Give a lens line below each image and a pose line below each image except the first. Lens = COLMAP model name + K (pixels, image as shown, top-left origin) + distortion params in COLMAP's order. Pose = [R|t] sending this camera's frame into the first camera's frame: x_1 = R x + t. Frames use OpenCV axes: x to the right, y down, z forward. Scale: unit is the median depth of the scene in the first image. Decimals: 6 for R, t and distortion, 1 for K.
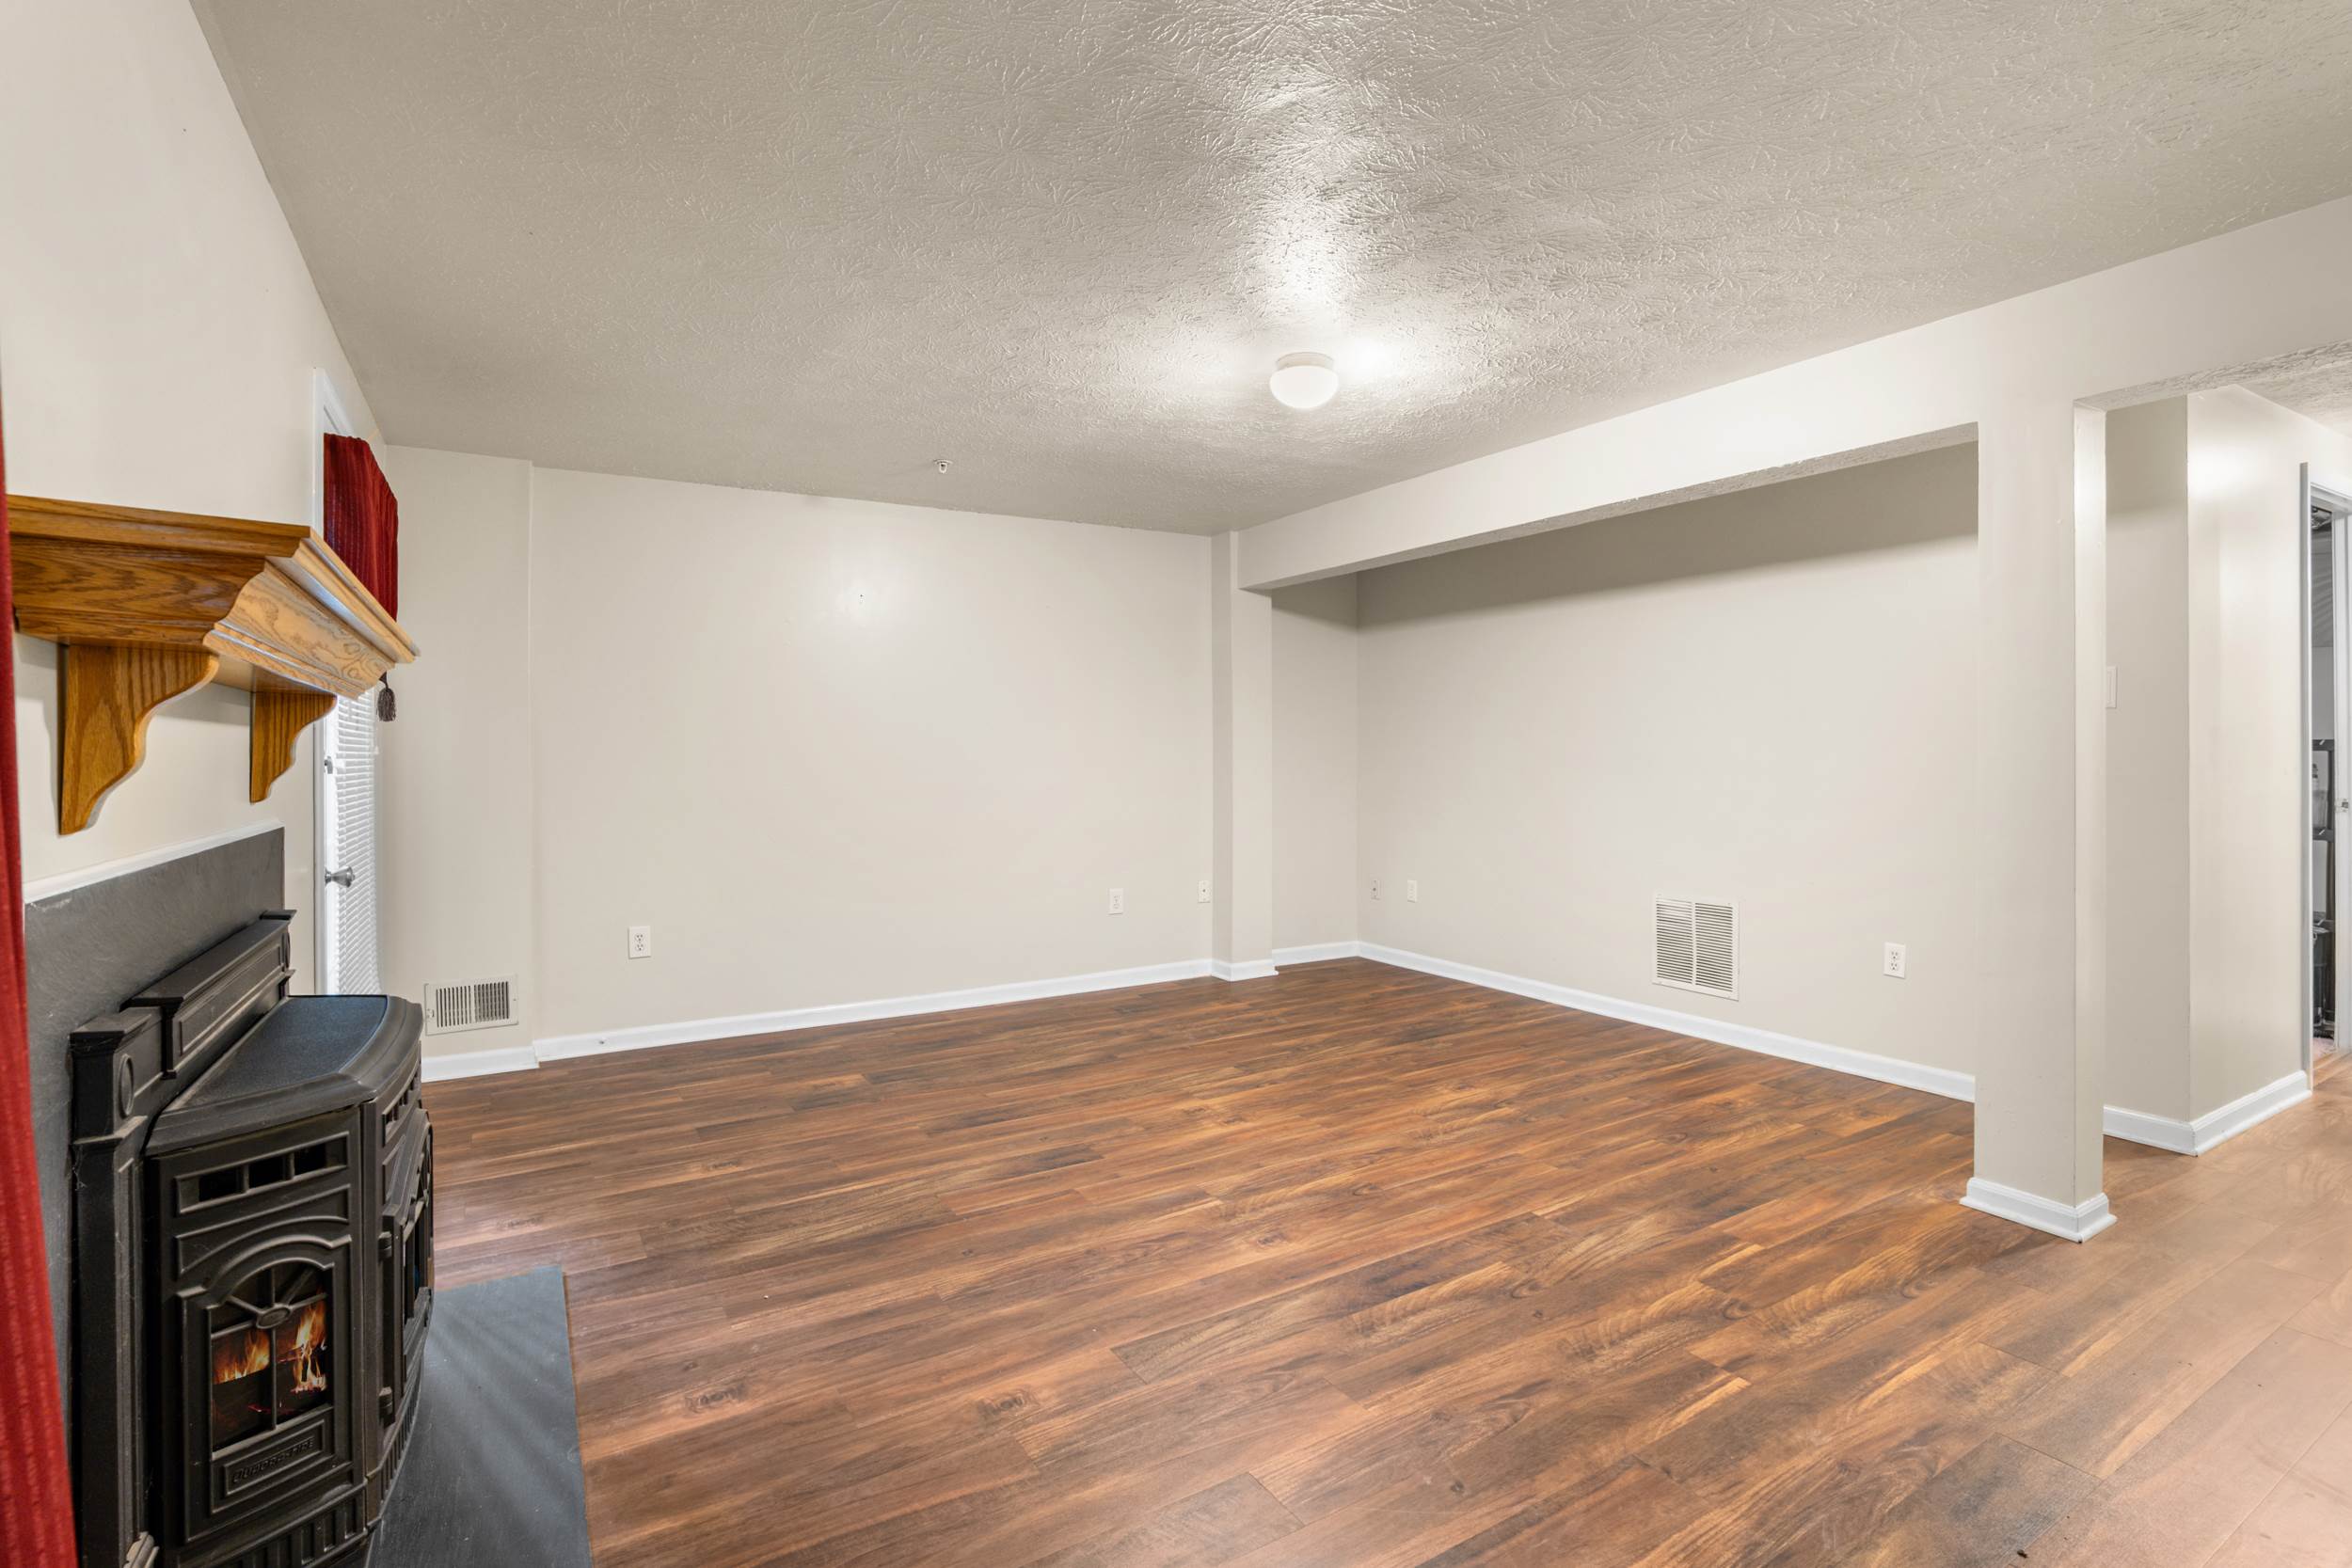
lens RADIAL K [[1096.2, 0, 1179.3], [0, 1096.2, 791.4], [0, 0, 1]] dist [-0.024006, 0.006178]
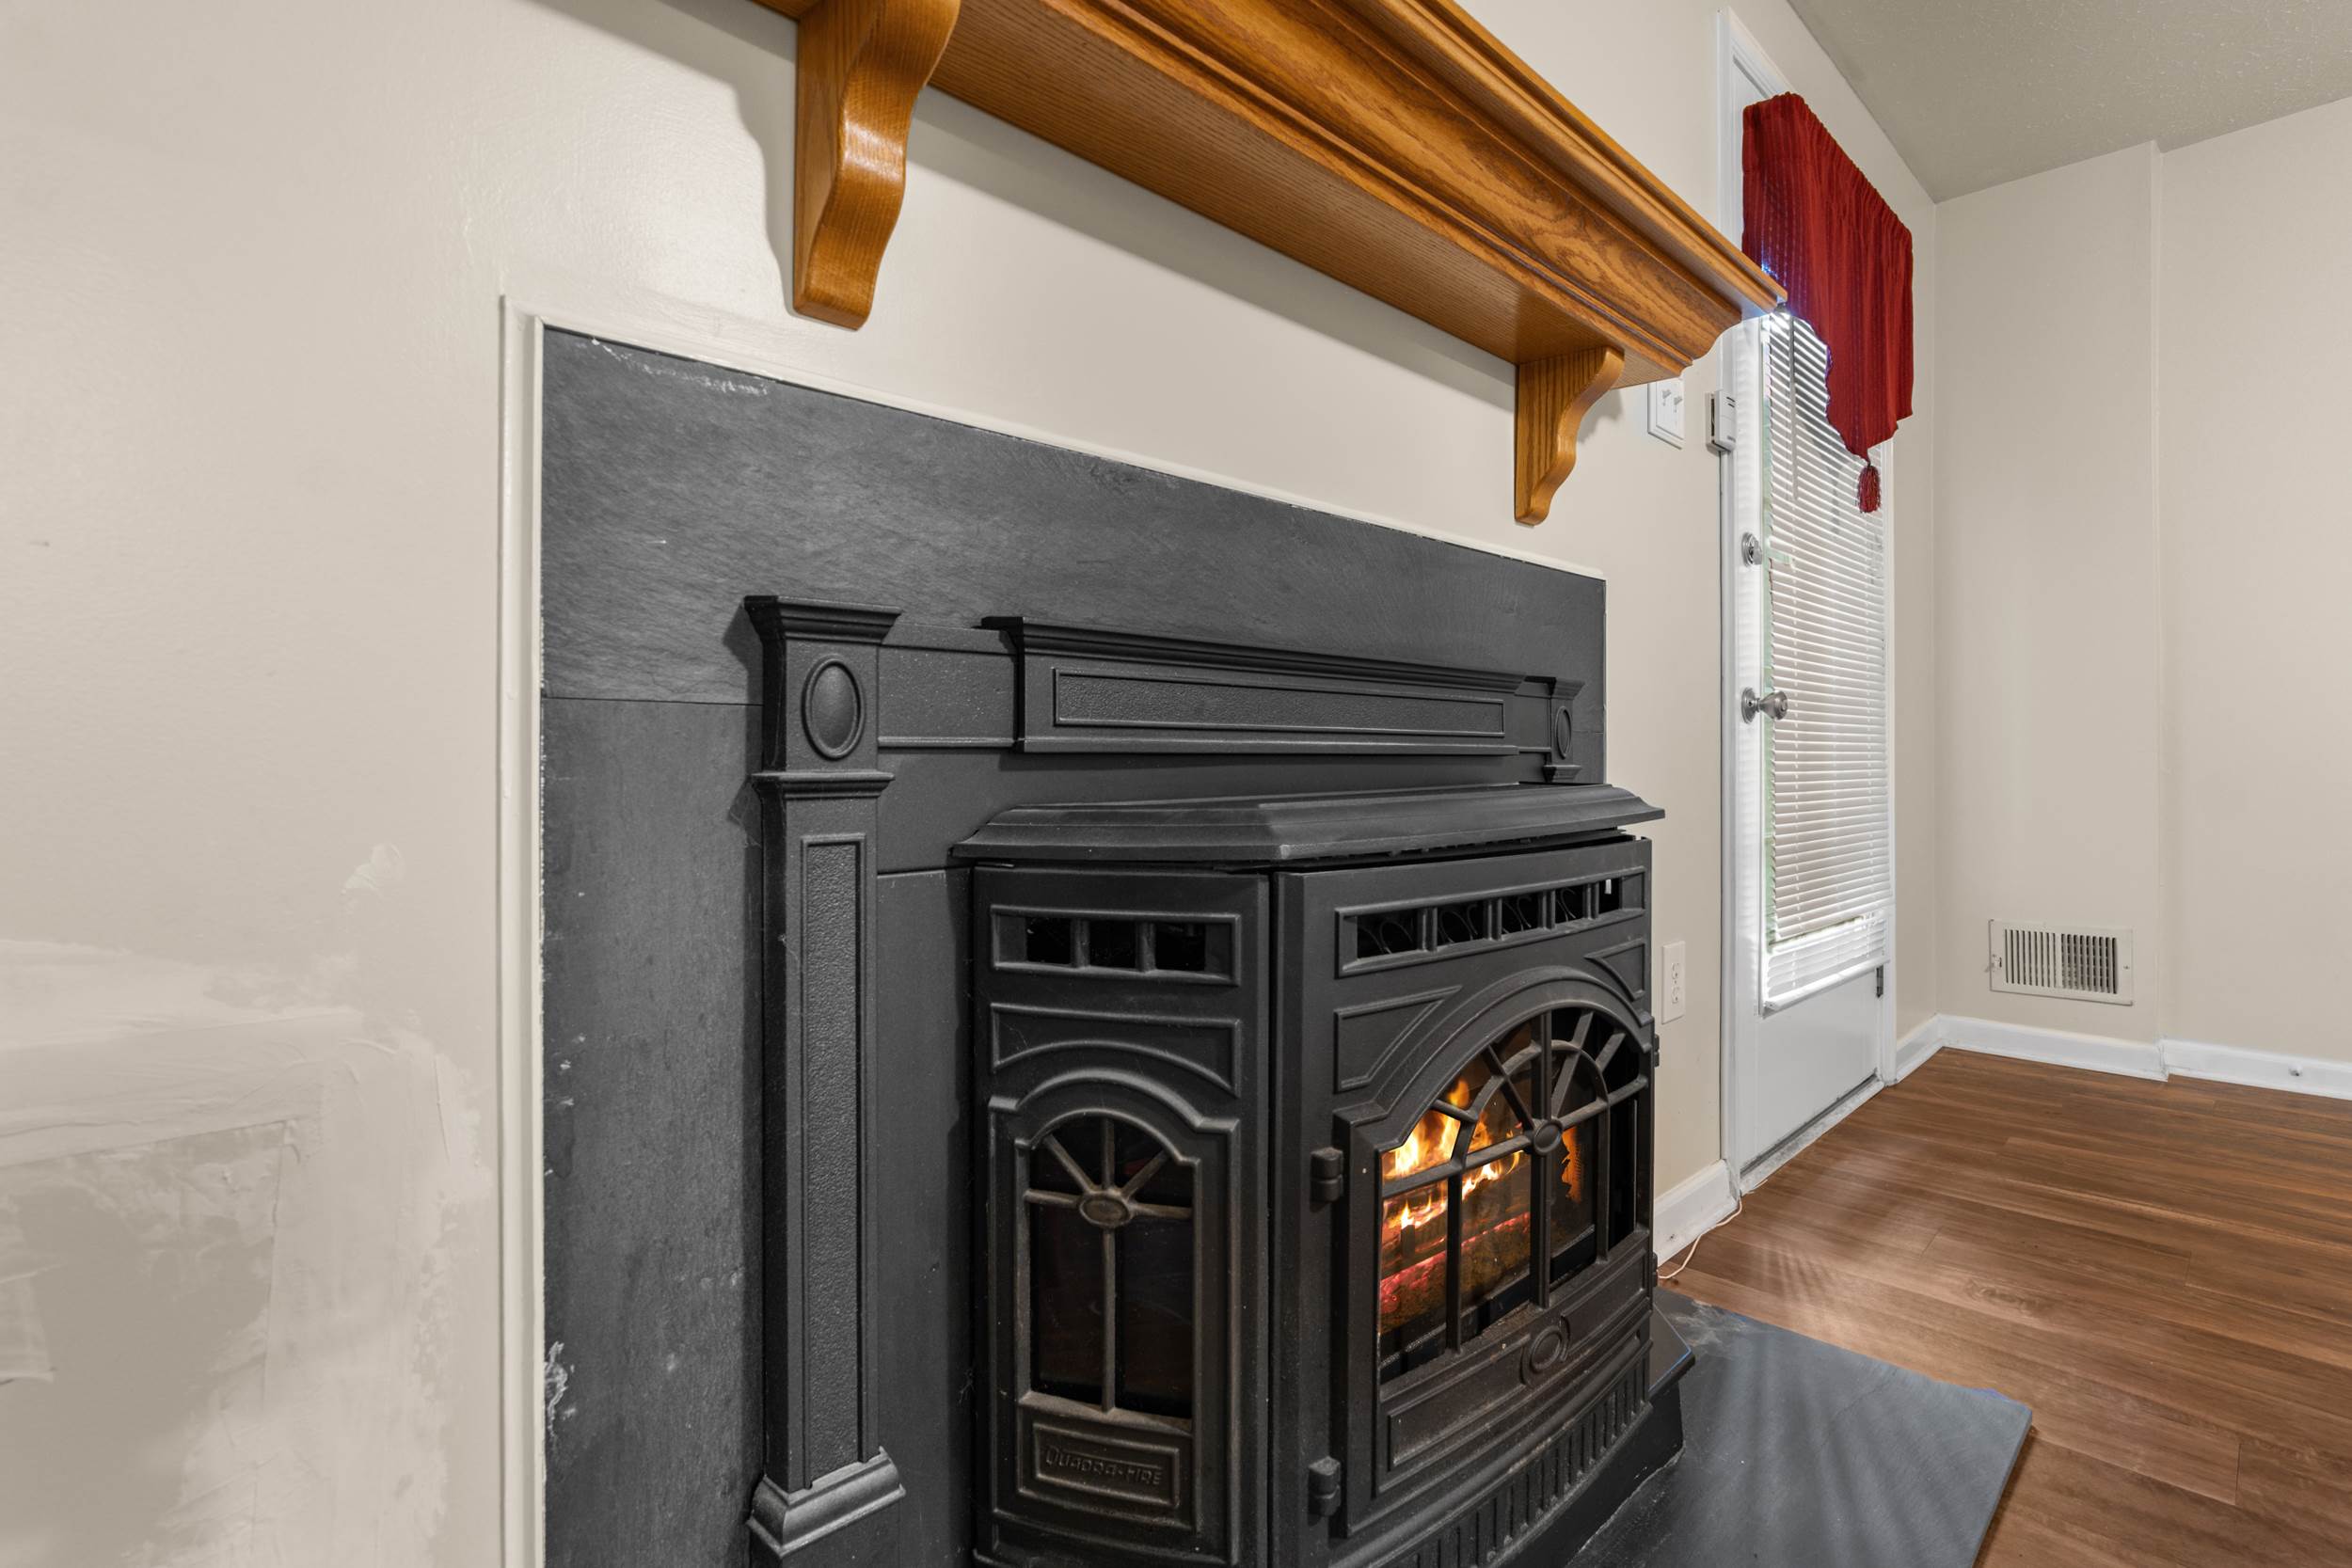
lens RADIAL K [[1075.9, 0, 1176.3], [0, 1075.9, 754.0], [0, 0, 1]] dist [-0.013783, 0.000491]
pose [[0.205472, -0.003469, -0.978657, -0.157821], [-0.027075, 0.999591, -0.009228, 0.139248], [0.978288, 0.028394, 0.205294, 0.493552]]
